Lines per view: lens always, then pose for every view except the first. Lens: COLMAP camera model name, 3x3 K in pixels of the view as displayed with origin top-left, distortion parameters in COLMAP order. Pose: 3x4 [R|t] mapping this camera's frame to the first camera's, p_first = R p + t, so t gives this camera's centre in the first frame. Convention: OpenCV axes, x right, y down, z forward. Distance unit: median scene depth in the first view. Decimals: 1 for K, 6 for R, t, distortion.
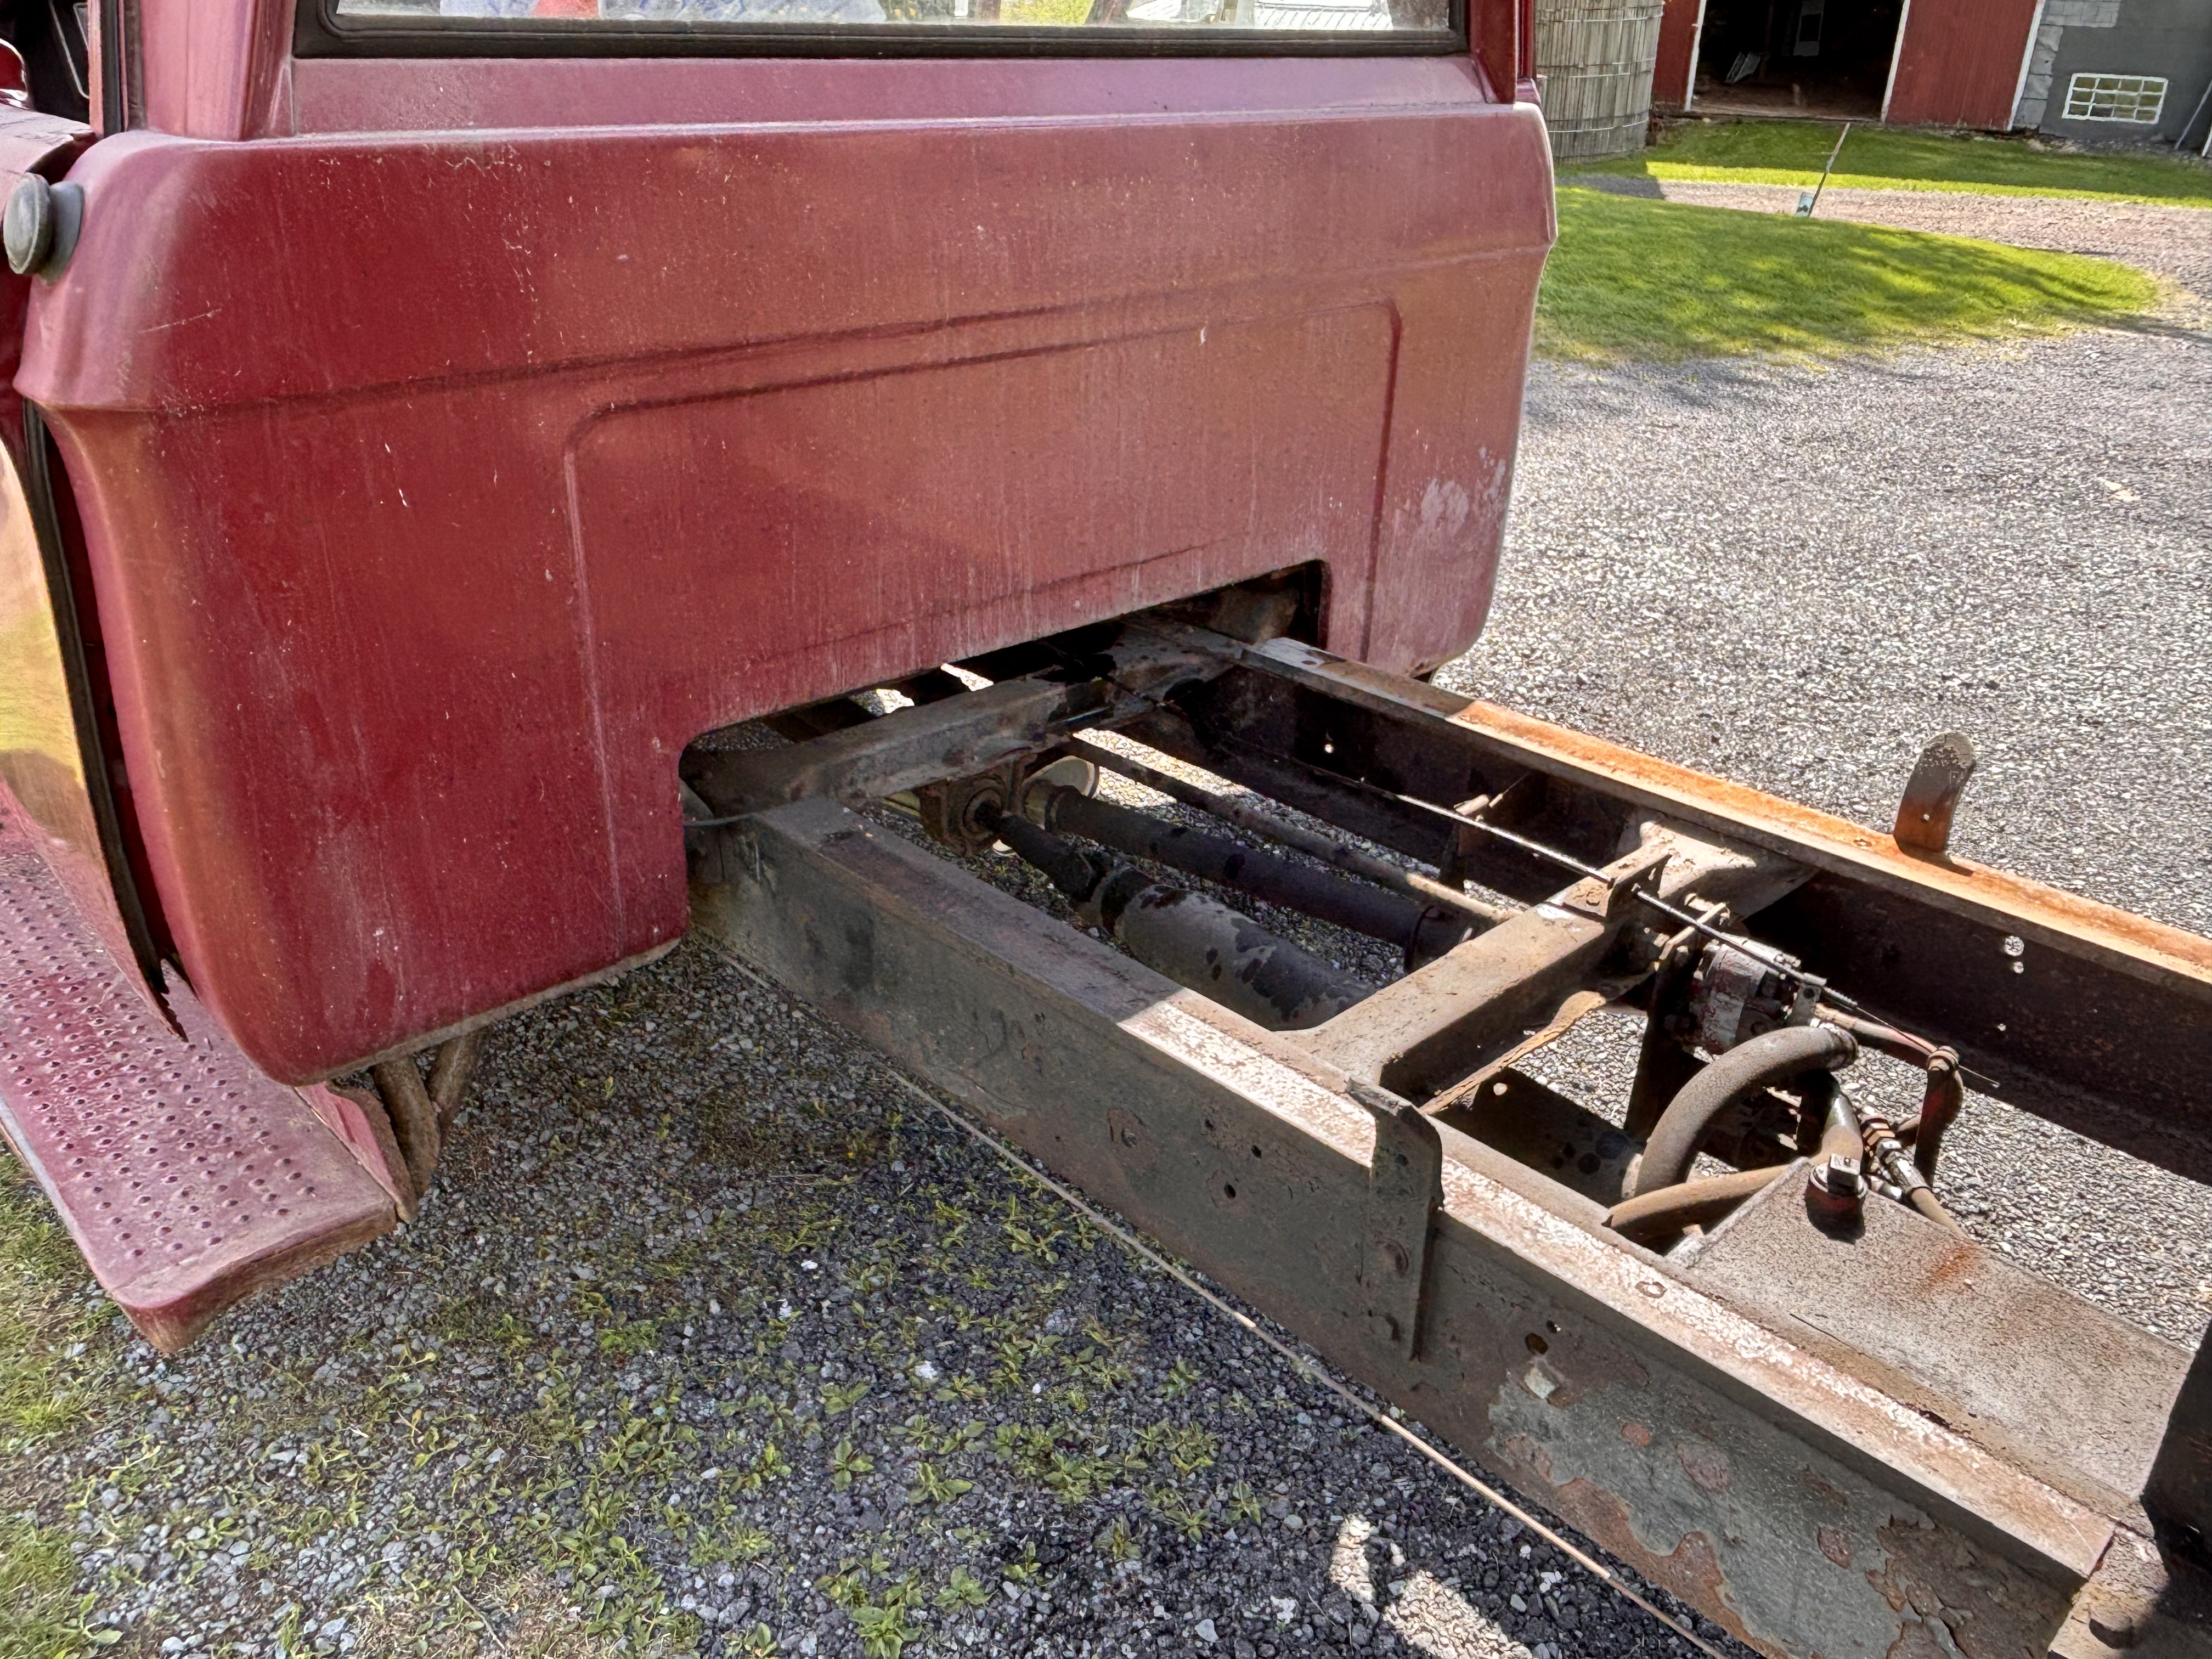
lens RADIAL K [[1736.0, 0, 1104.6], [0, 1736.0, 824.5], [0, 0, 1]] dist [0.046594, -0.047012]
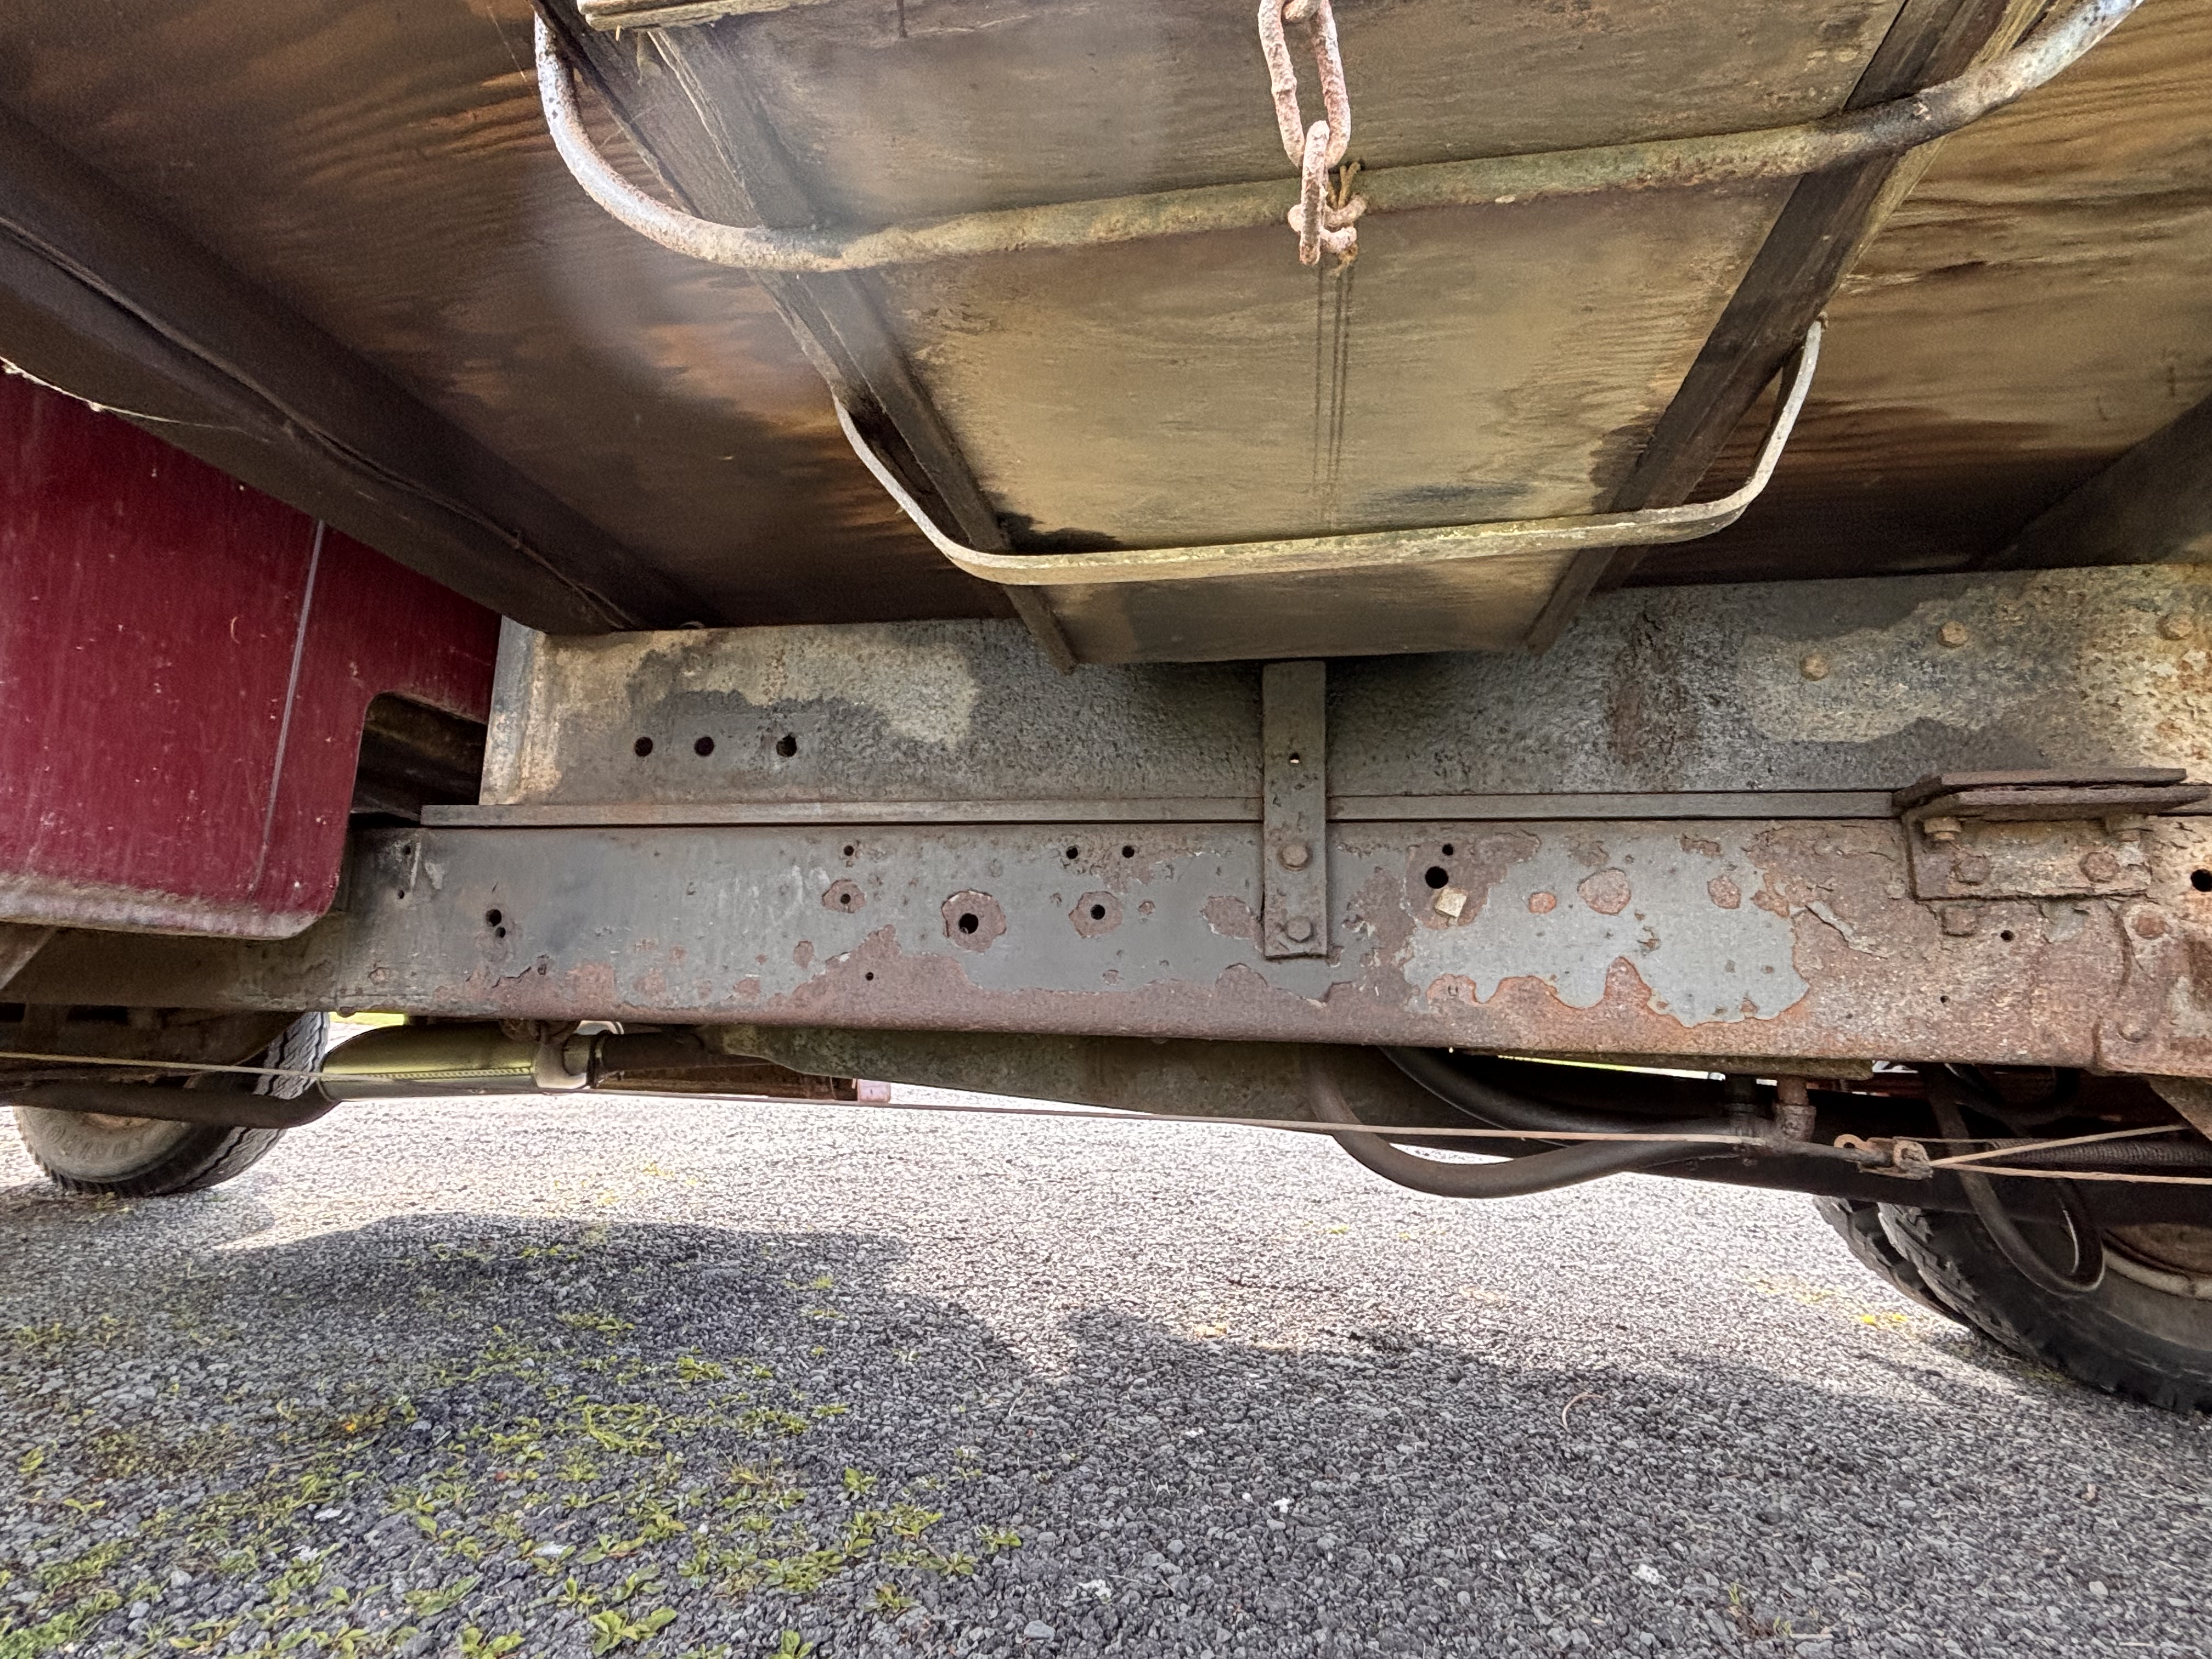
lens RADIAL K [[1091.7, 0, 1109.0], [0, 1091.7, 829.5], [0, 0, 1]] dist [-0.000153, -0.000060]
pose [[0.804164, 0.105686, 0.584936, -0.245262], [0.250515, 0.832142, -0.494755, 0.387178], [-0.539038, 0.544400, 0.642703, 0.416487]]
